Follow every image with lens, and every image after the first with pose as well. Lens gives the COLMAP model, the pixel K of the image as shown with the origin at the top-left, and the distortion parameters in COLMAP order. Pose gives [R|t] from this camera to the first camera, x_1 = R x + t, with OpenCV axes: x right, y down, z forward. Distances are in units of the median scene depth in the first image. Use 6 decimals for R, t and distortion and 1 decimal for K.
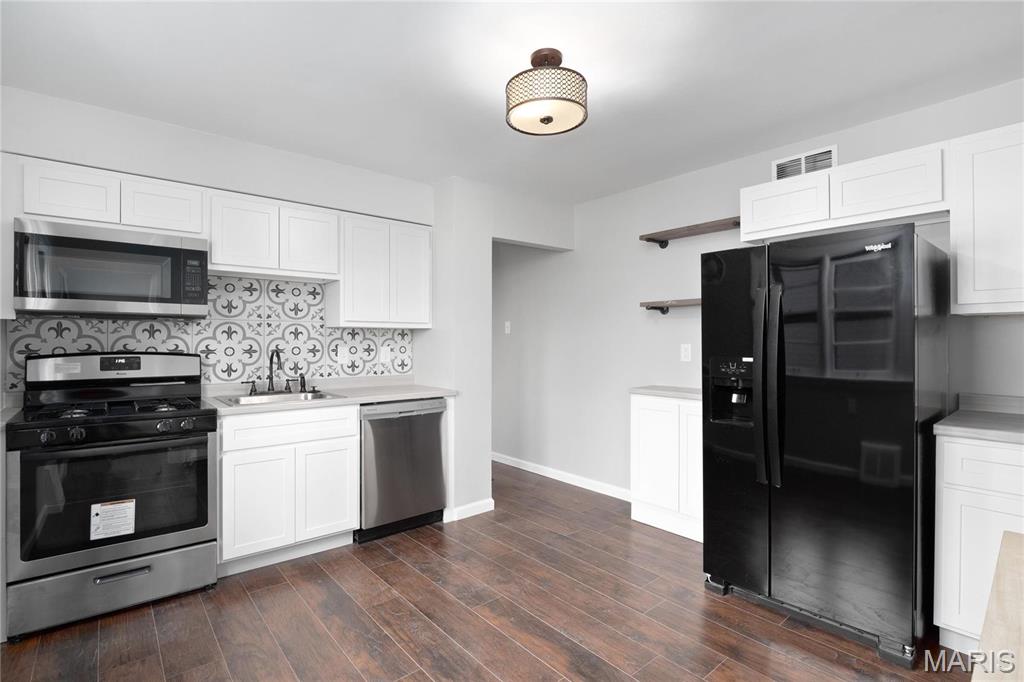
lens RADIAL K [[490.1, 0, 515.7], [0, 490.1, 338.8], [0, 0, 1]] dist [-0.002190, -0.000153]
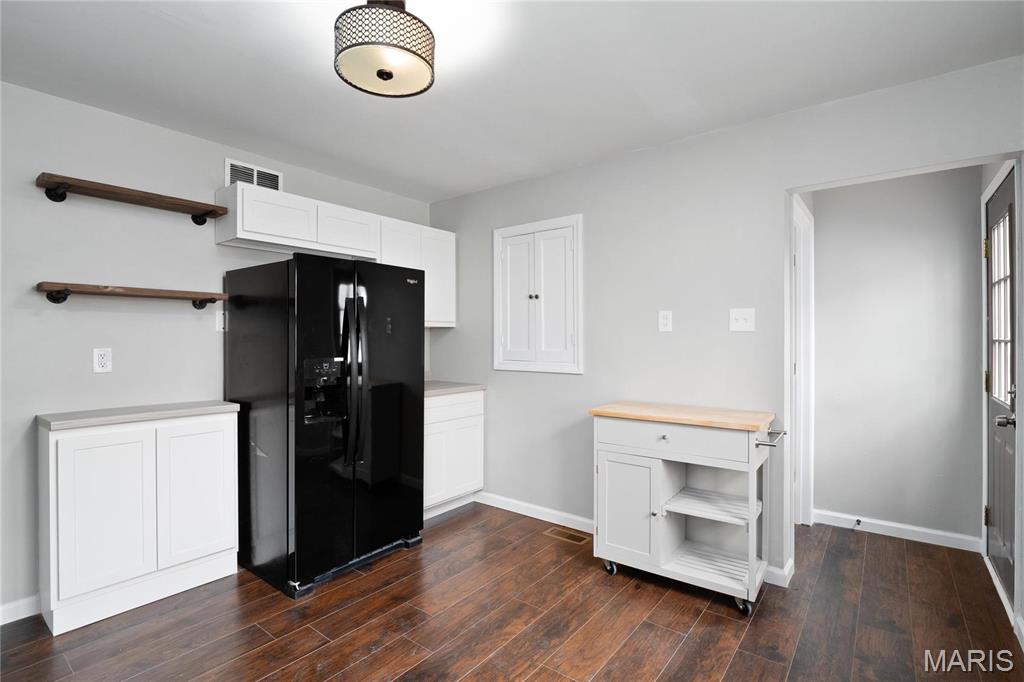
lens RADIAL K [[490.1, 0, 495.4], [0, 490.1, 339.4], [0, 0, 1]] dist [-0.002190, -0.000153]
pose [[-0.171184, 0.004070, 0.985231, -0.678105], [0.000432, 0.999992, -0.004056, 0.001615], [-0.985239, -0.000269, -0.171185, 0.832581]]
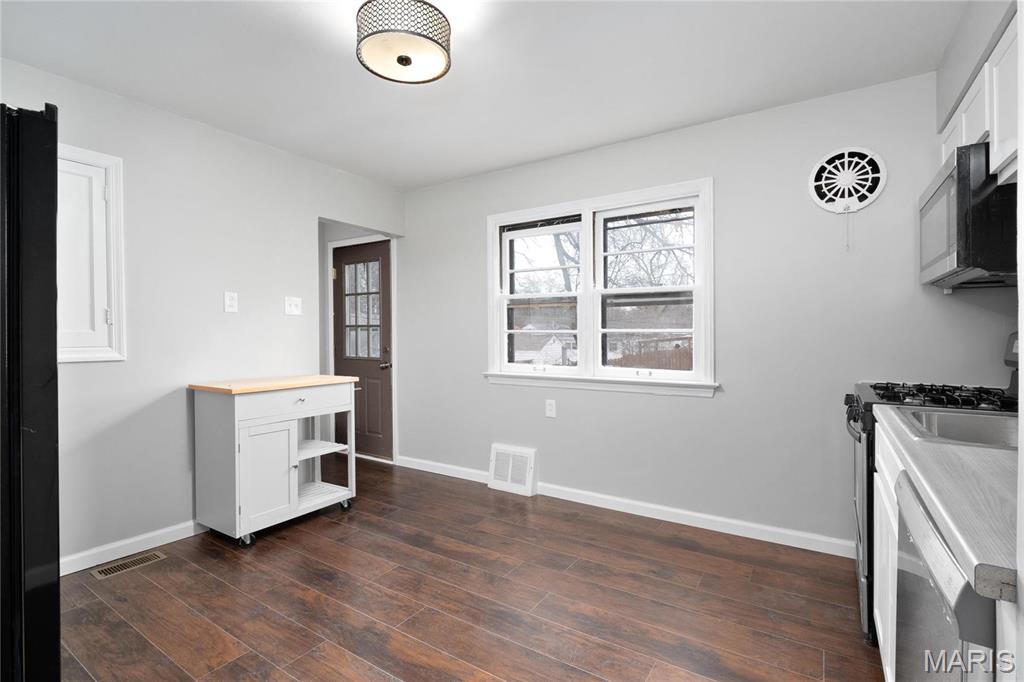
lens RADIAL K [[490.1, 0, 507.7], [0, 490.1, 338.2], [0, 0, 1]] dist [-0.002190, -0.000153]
pose [[-0.964557, 0.007368, -0.263770, 0.109079], [0.005868, 0.999962, 0.006474, 0.042897], [0.263808, 0.004697, -0.964564, 1.651983]]
